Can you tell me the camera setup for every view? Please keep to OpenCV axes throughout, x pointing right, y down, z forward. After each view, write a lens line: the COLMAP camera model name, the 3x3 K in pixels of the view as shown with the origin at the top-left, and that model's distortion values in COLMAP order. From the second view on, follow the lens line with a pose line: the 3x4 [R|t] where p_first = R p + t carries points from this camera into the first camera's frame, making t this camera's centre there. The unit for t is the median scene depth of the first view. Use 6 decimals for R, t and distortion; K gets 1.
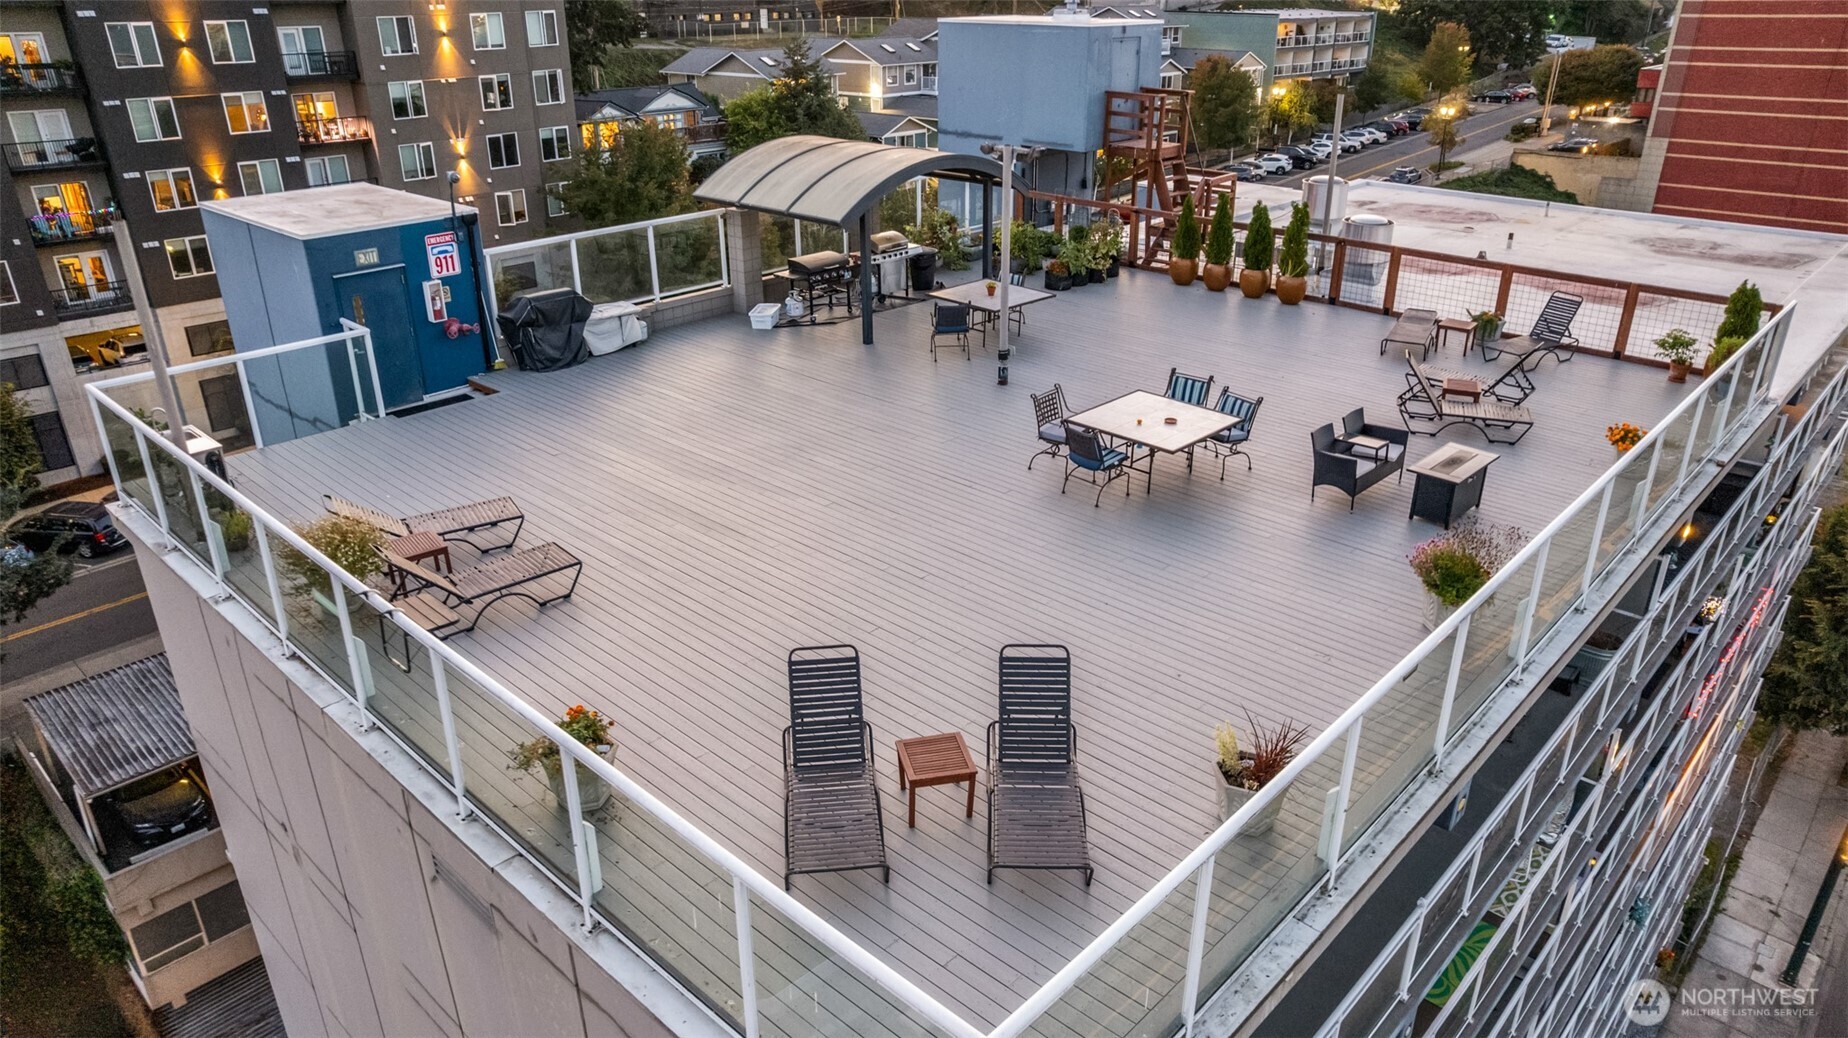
lens RADIAL K [[1195.7, 0, 916.8], [0, 1195.7, 514.8], [0, 0, 1]] dist [-0.067134, 0.015176]
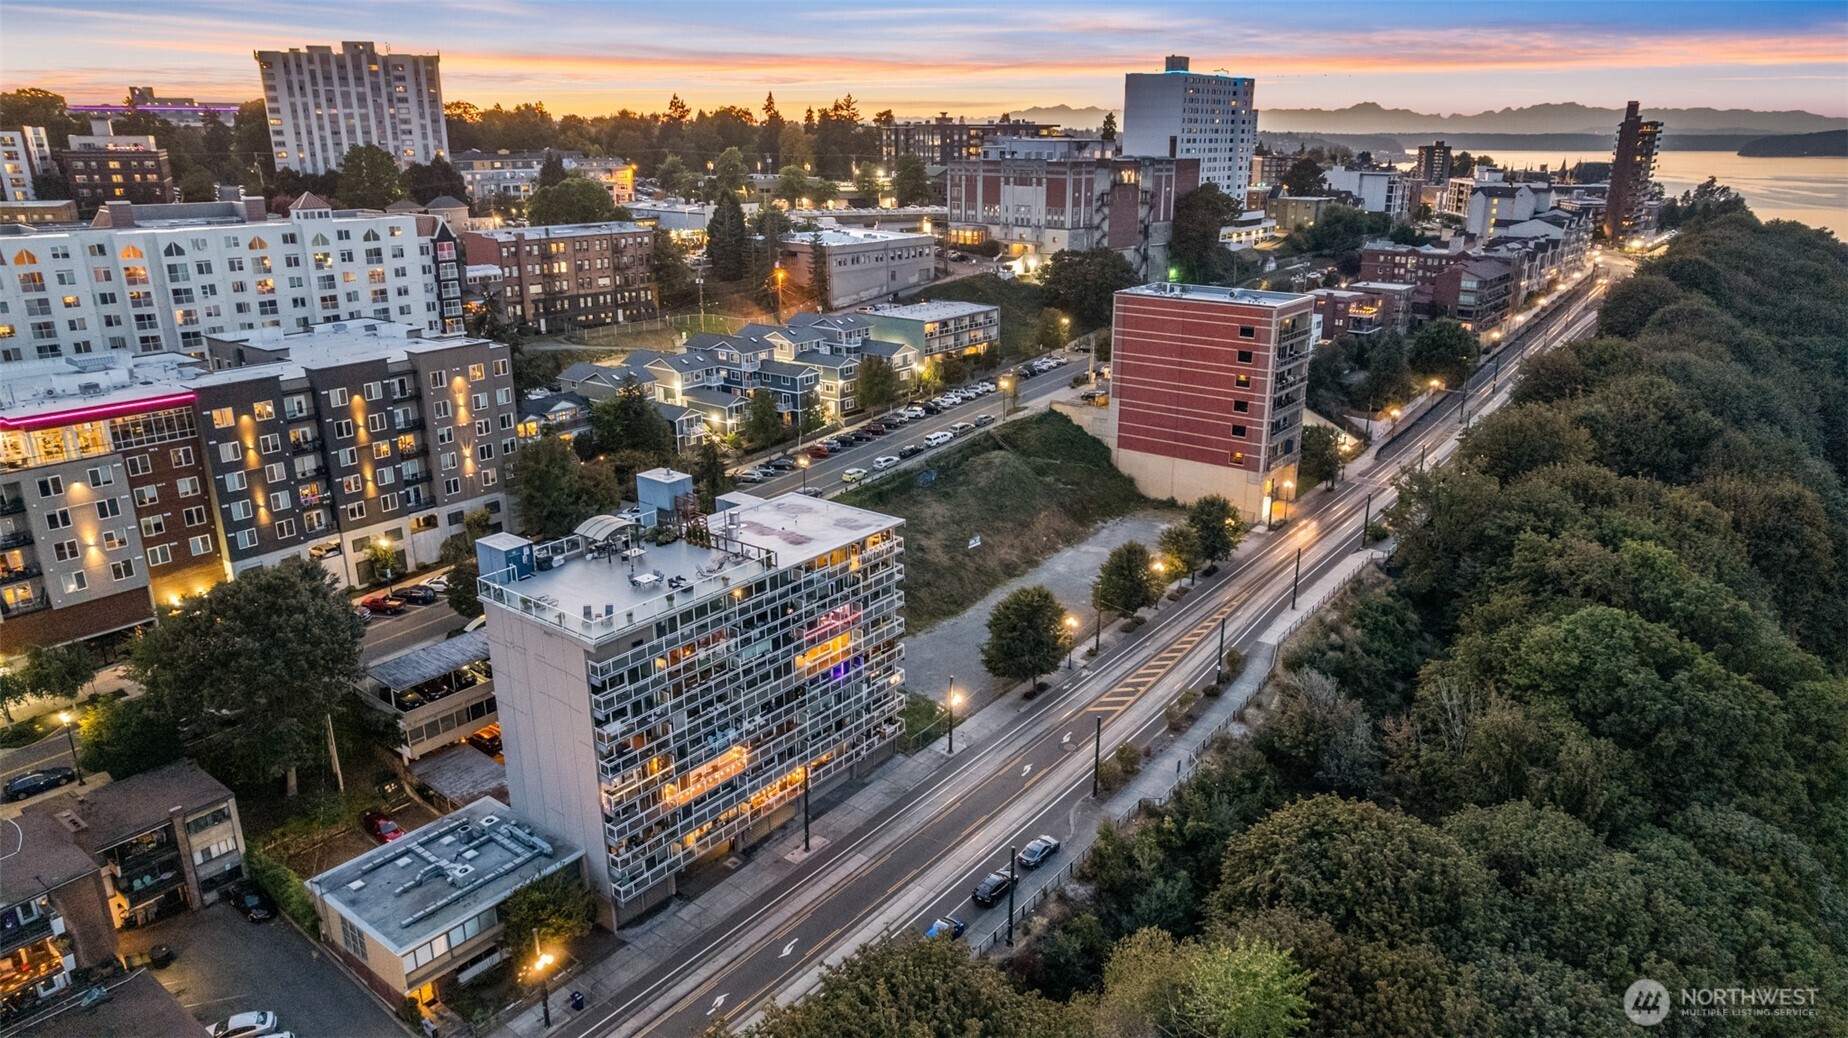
lens RADIAL K [[1195.7, 0, 926.7], [0, 1195.7, 521.1], [0, 0, 1]] dist [-0.067134, 0.015176]
pose [[0.994731, -0.027866, 0.098662, 0.308167], [0.038034, 0.993982, -0.102732, 0.094641], [-0.095206, 0.105943, 0.989804, -1.583818]]
